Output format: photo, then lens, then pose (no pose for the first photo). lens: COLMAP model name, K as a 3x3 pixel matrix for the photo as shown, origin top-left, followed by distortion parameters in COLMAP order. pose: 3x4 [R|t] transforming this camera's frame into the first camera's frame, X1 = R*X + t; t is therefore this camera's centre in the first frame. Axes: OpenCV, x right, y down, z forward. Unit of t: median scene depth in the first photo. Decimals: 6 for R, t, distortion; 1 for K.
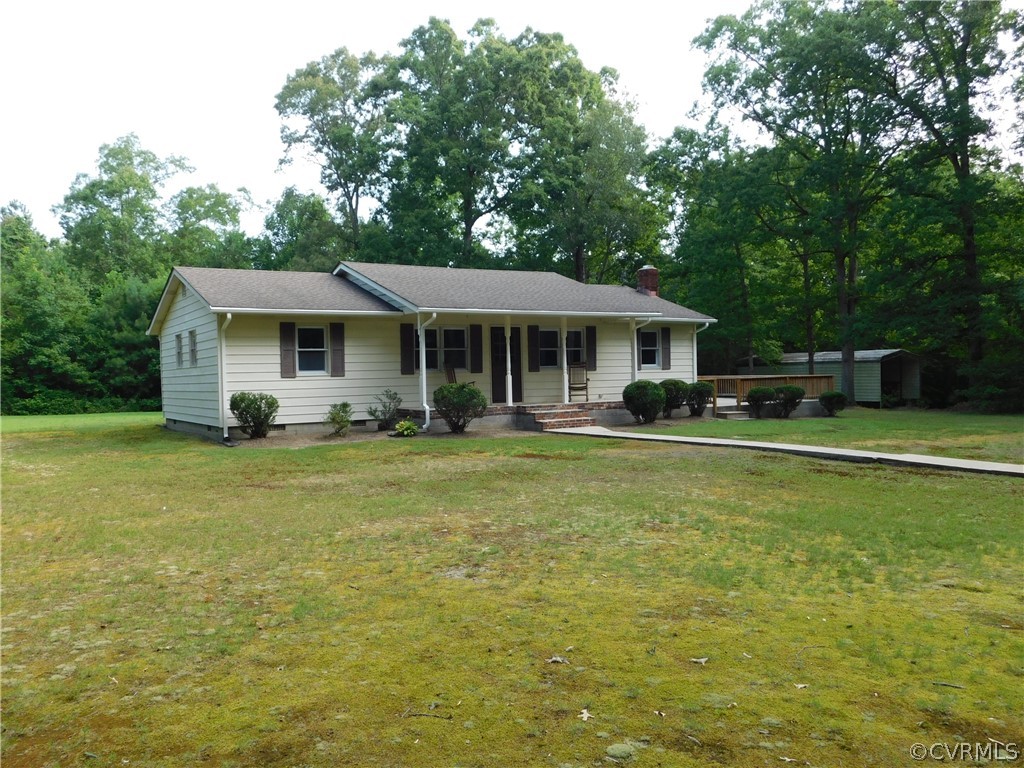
lens RADIAL K [[827.1, 0, 518.5], [0, 827.1, 395.1], [0, 0, 1]] dist [0.006571, -0.027572]
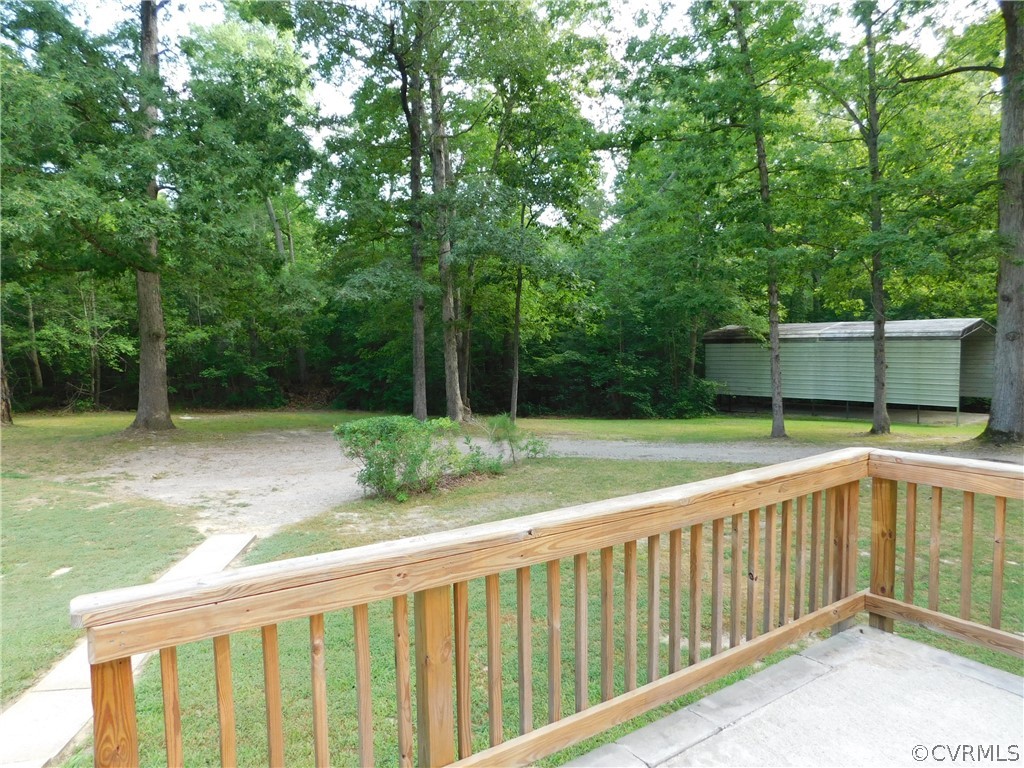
lens RADIAL K [[678.7, 0, 502.9], [0, 678.7, 403.1], [0, 0, 1]] dist [-0.067882, 0.055781]
pose [[0.999229, 0.003801, 0.039084, 0.111711], [-0.006244, 0.998021, 0.062573, -0.025951], [-0.038769, -0.062768, 0.997275, 0.631784]]
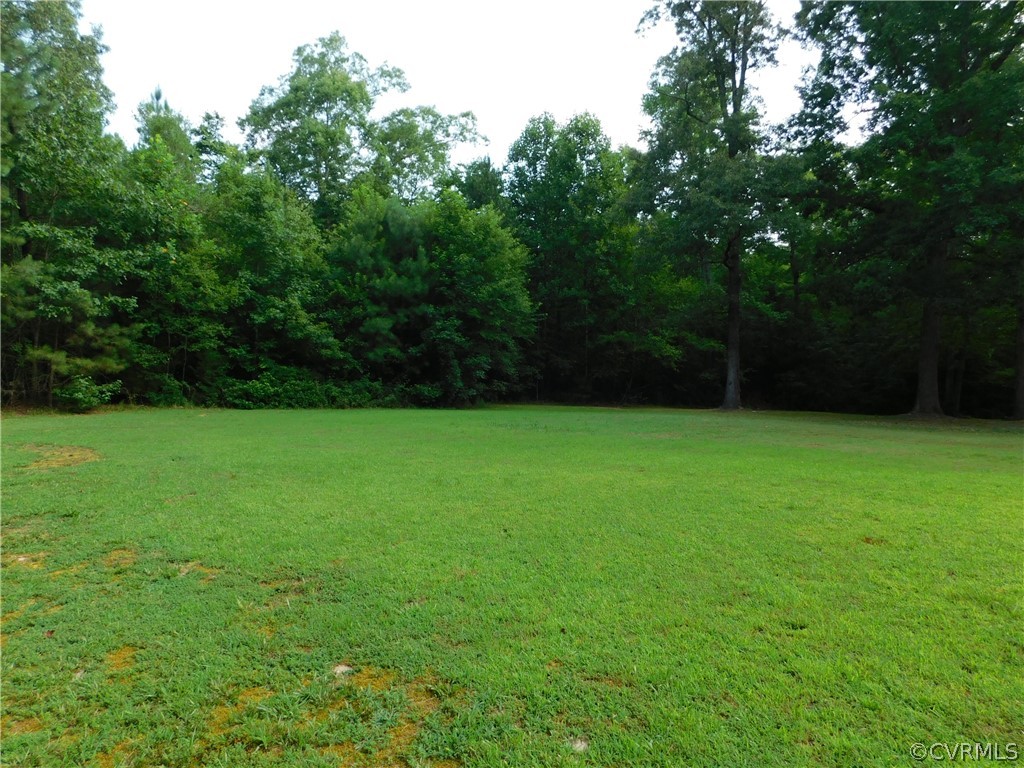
lens RADIAL K [[678.7, 0, 510.5], [0, 678.7, 393.6], [0, 0, 1]] dist [-0.067882, 0.055781]
pose [[0.999475, 0.028870, -0.014731, -0.386406], [-0.028441, 0.999189, 0.028520, -0.005272], [0.015543, -0.028086, 0.999485, 0.500672]]
